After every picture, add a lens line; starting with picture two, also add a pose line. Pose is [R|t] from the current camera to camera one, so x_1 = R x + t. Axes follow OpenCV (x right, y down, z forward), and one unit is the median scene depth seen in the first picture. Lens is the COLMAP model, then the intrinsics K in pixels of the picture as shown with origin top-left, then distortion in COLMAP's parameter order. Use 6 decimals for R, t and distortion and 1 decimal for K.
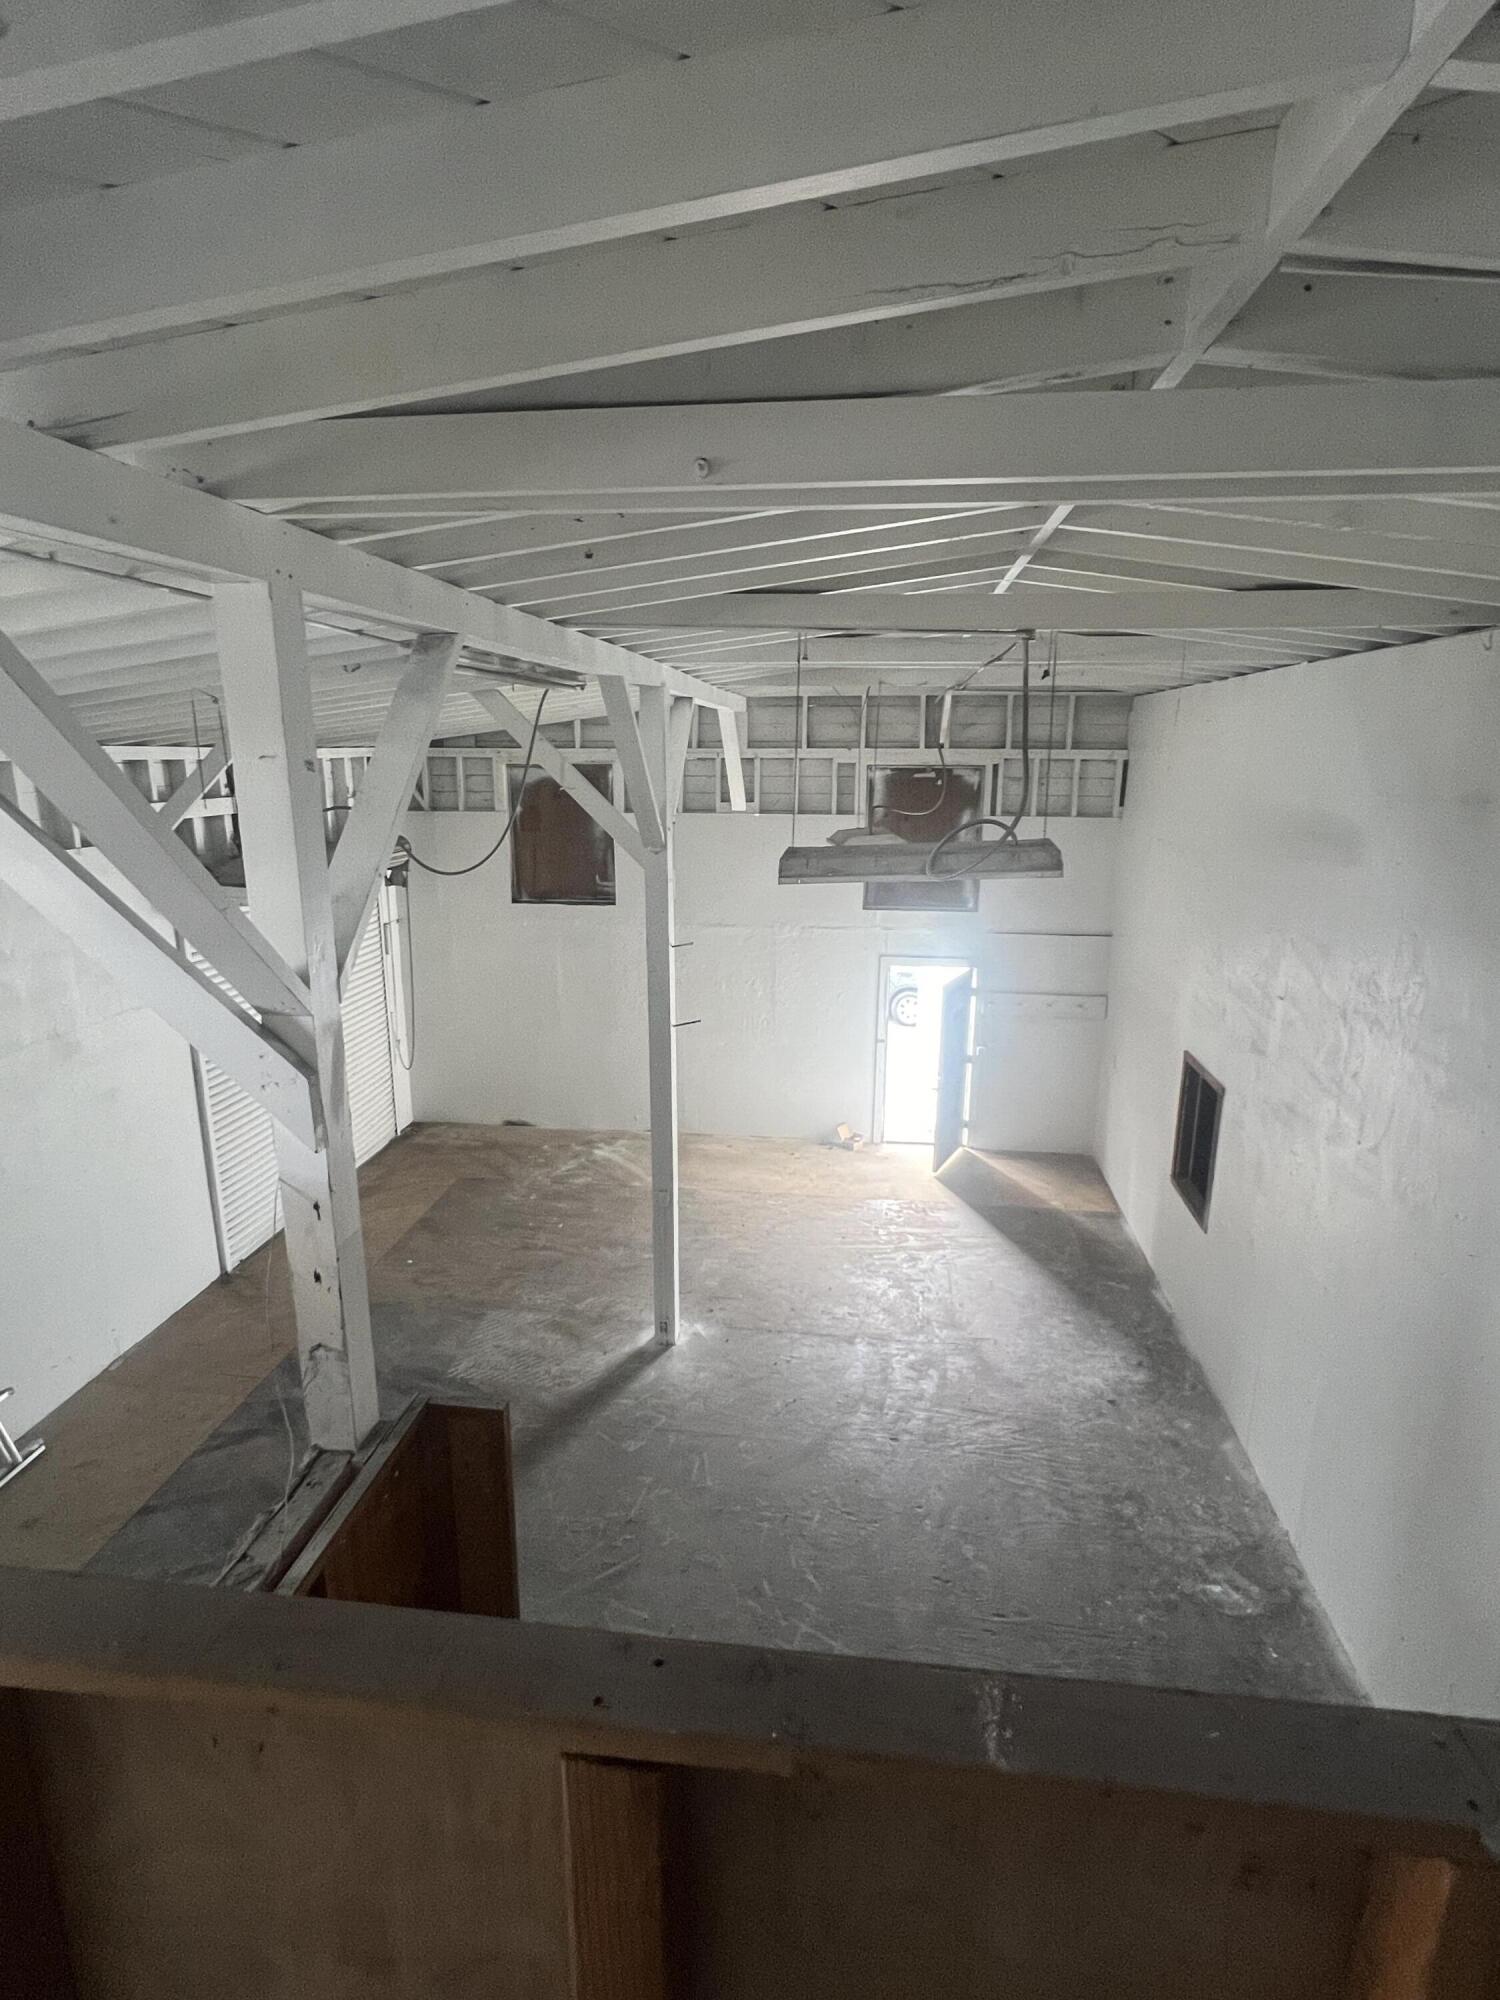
lens RADIAL K [[1005.6, 0, 751.4], [0, 1005.6, 999.7], [0, 0, 1]] dist [-0.004739, 0.004331]
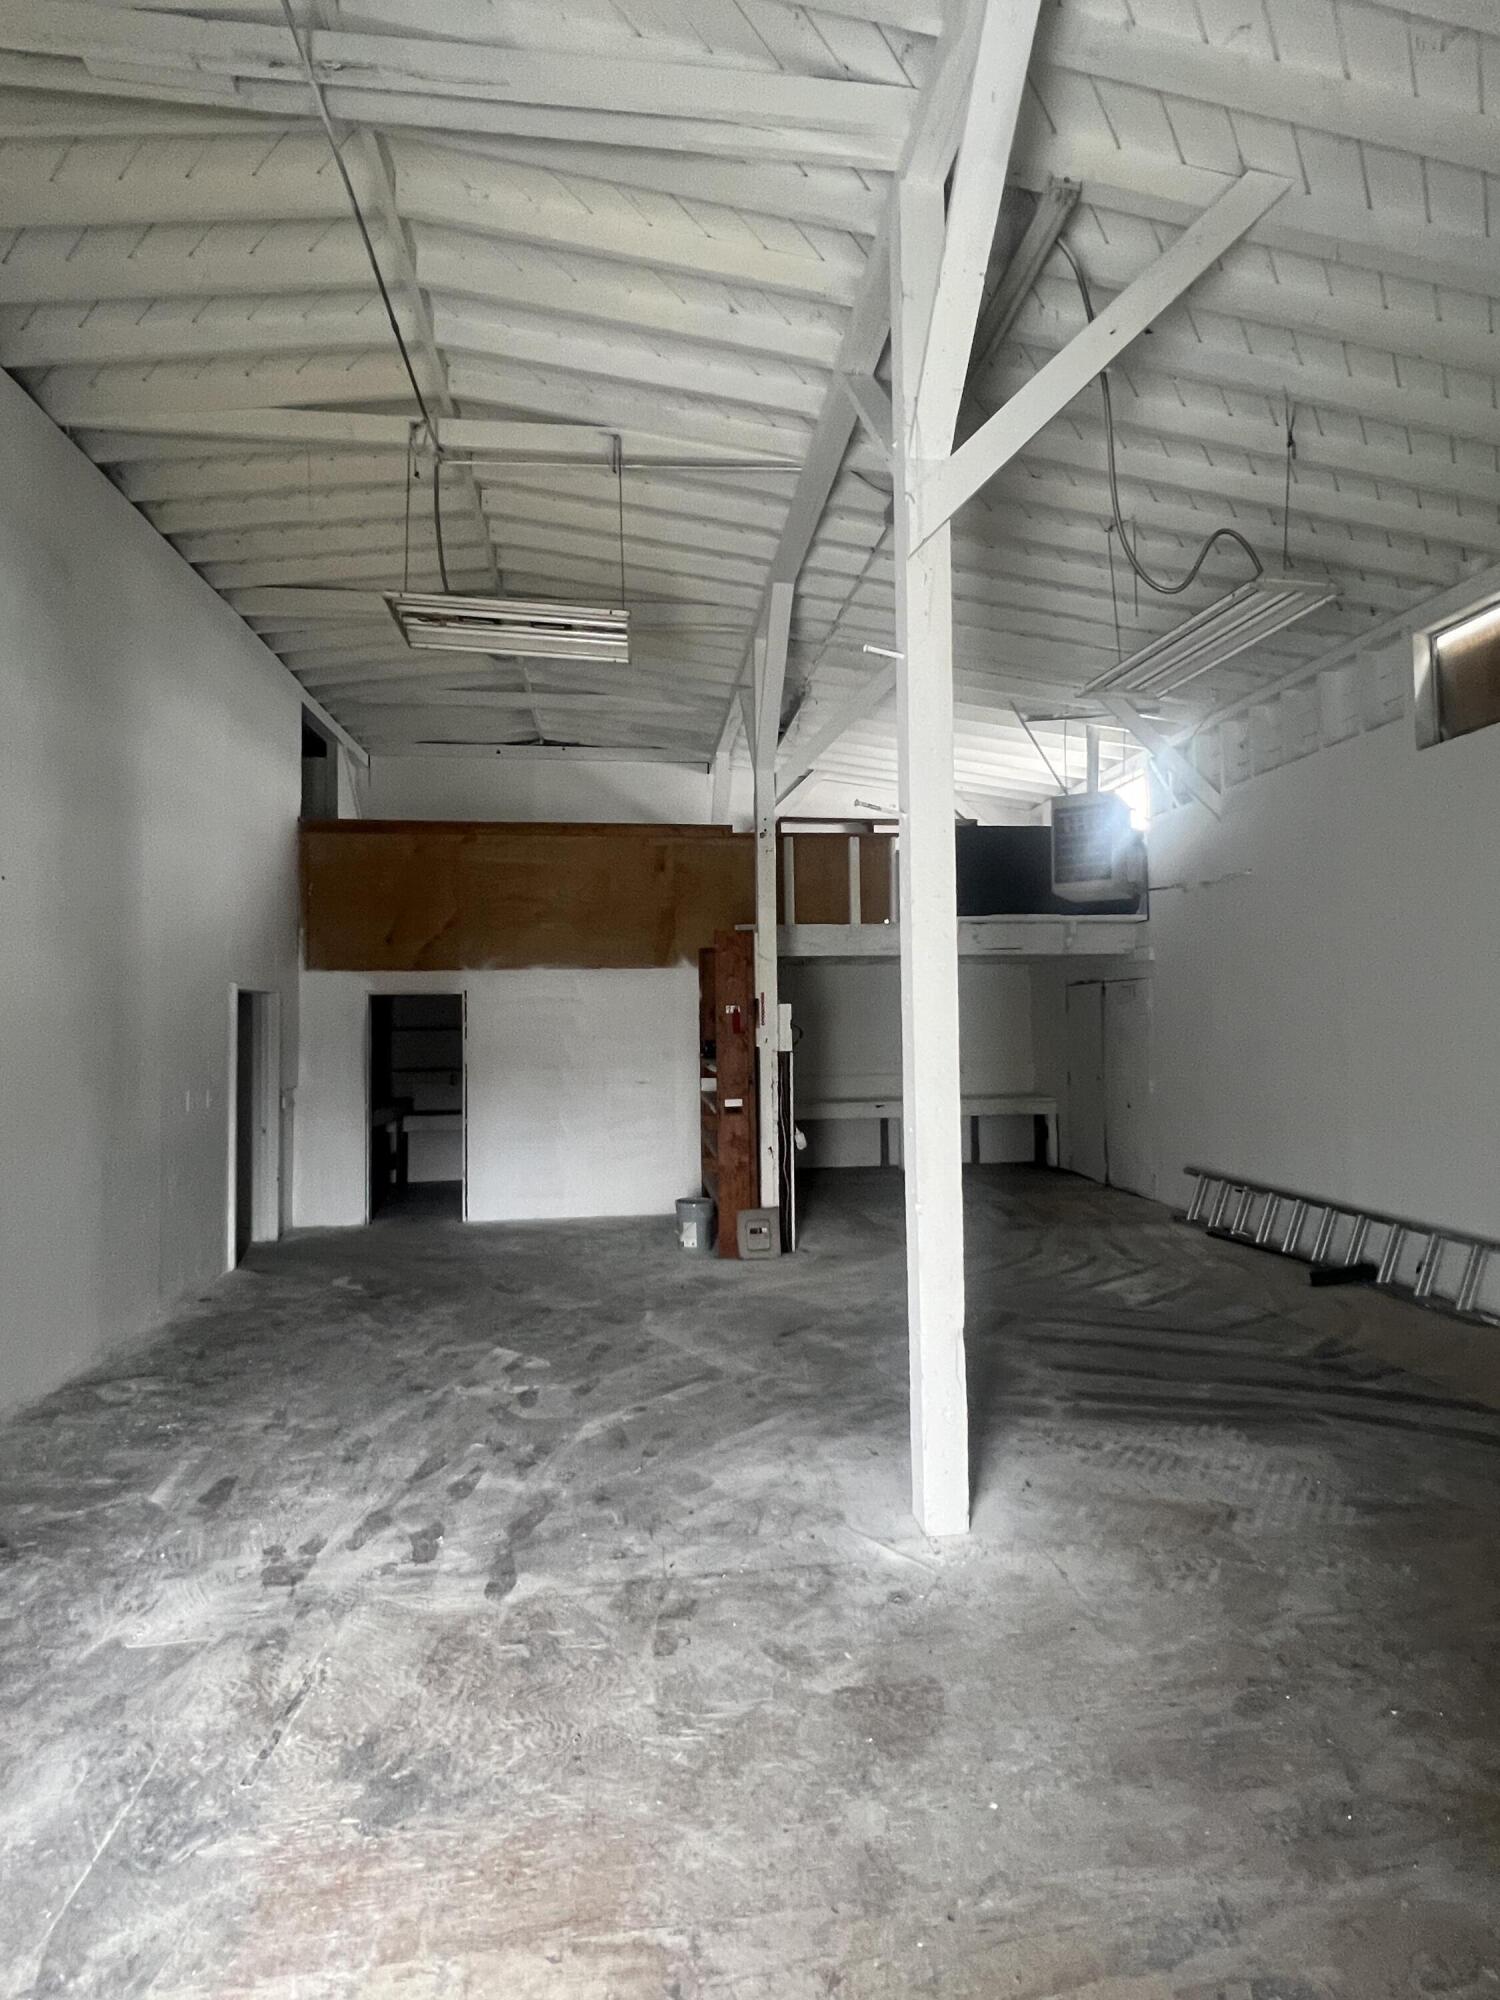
lens RADIAL K [[1005.6, 0, 754.5], [0, 1005.6, 1005.0], [0, 0, 1]] dist [-0.004739, 0.004331]
pose [[-0.969554, -0.005416, -0.244819, 0.081172], [-0.059859, 0.974669, 0.215495, 0.011482], [0.237450, 0.223589, -0.945318, 0.993866]]
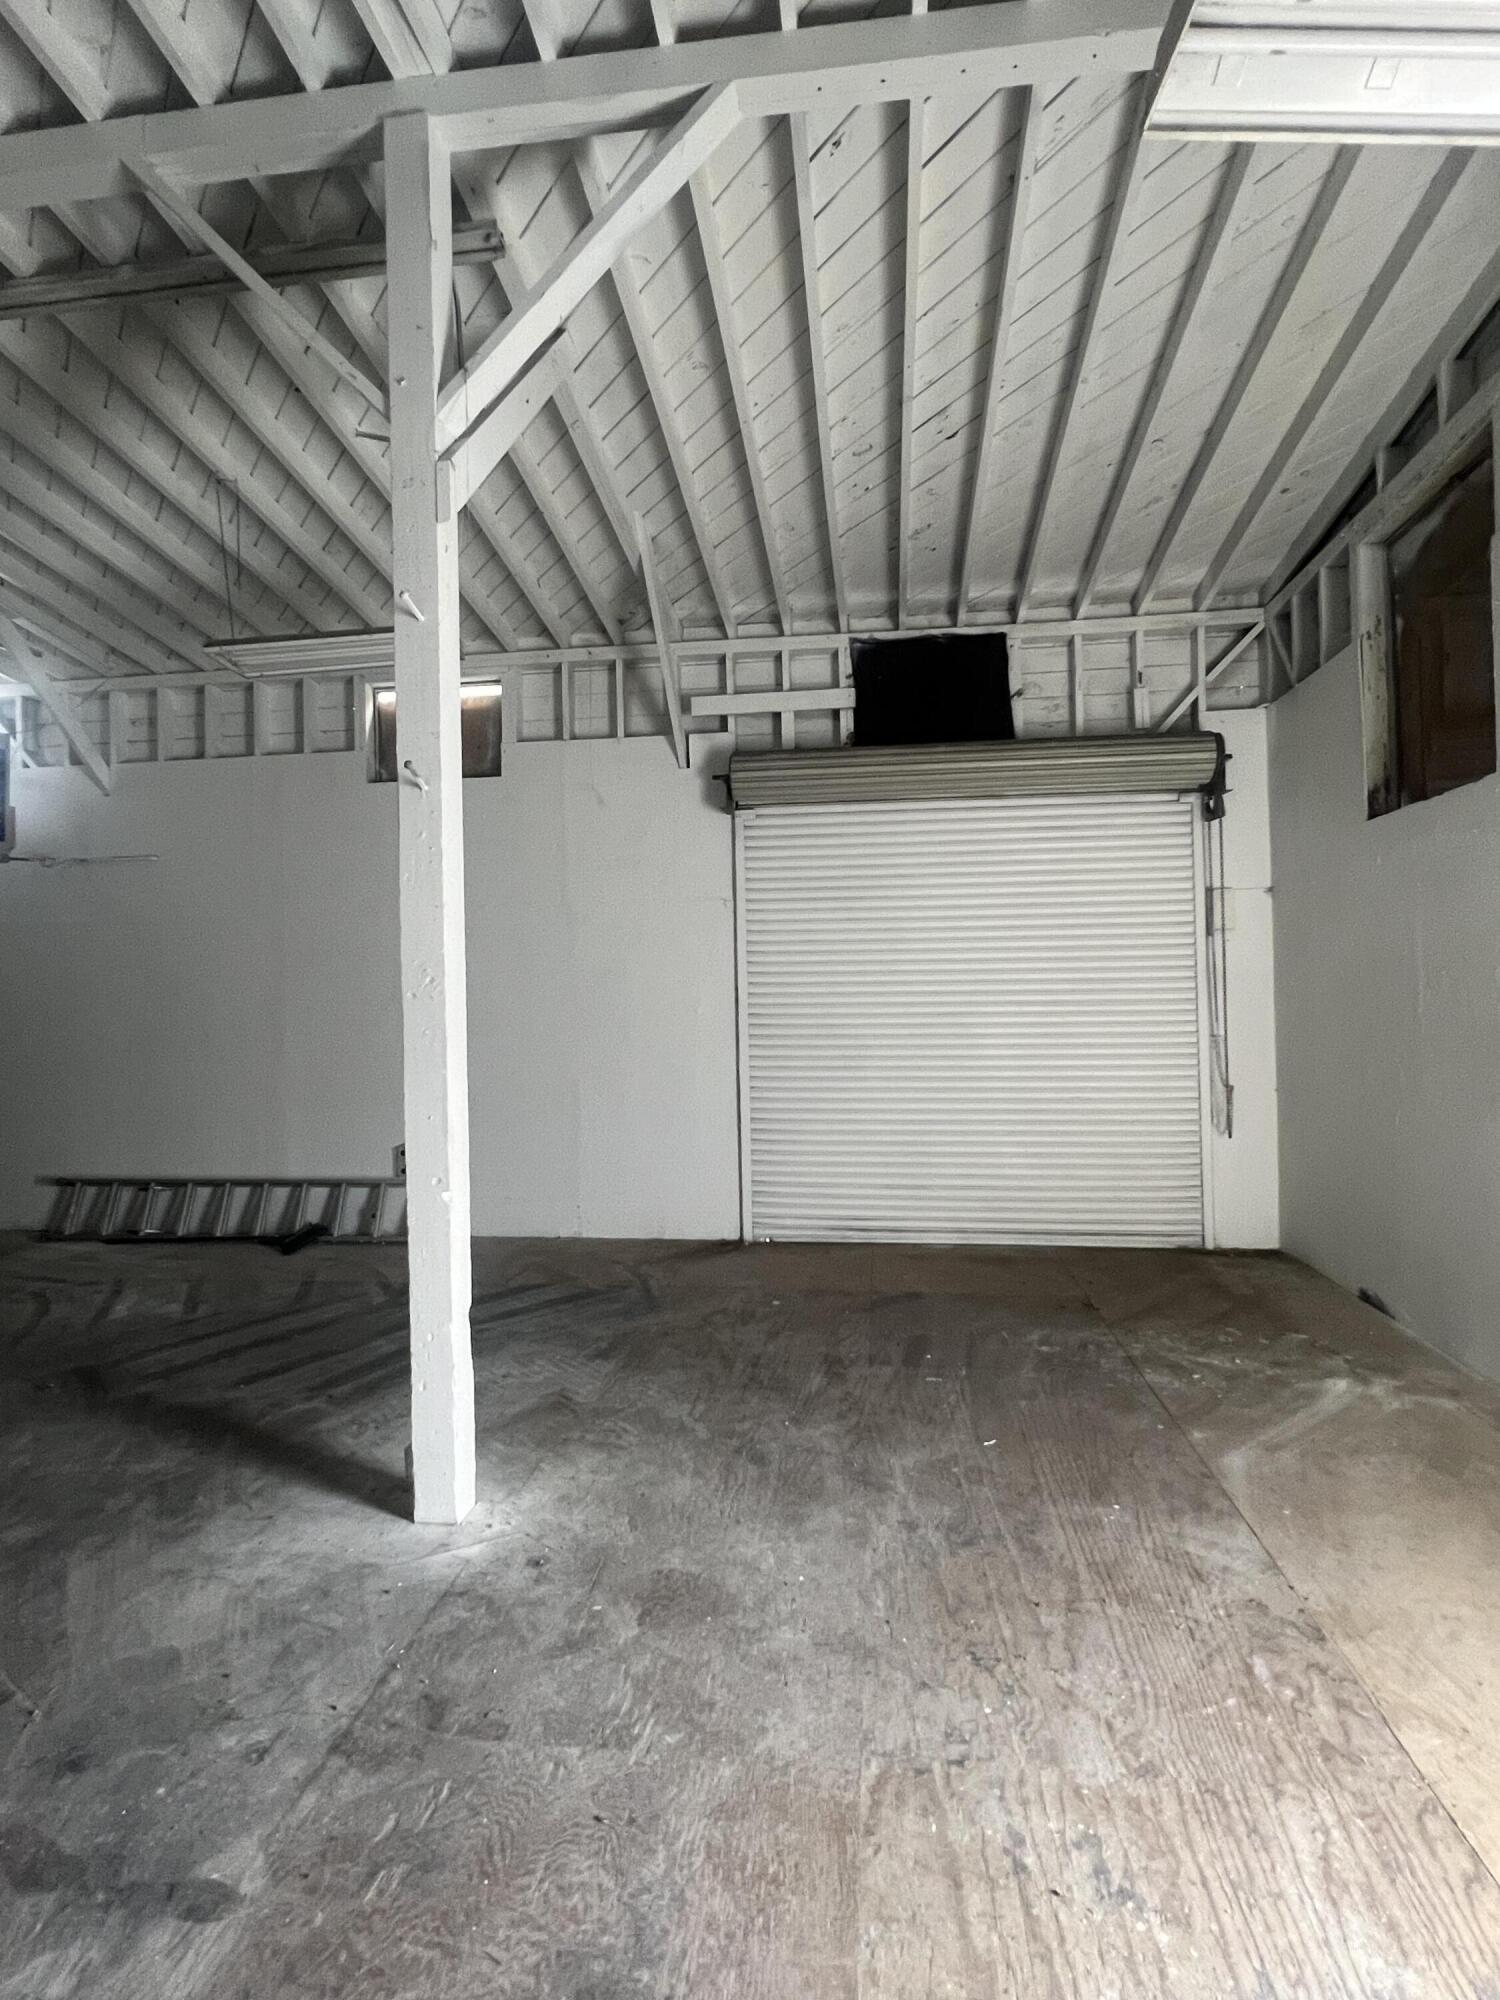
lens RADIAL K [[1005.6, 0, 757.2], [0, 1005.6, 998.9], [0, 0, 1]] dist [-0.004739, 0.004331]
pose [[-0.015687, -0.009203, -0.999835, 0.266093], [-0.225513, 0.974225, -0.005429, 0.062118], [0.974114, 0.225390, -0.017358, 0.800056]]
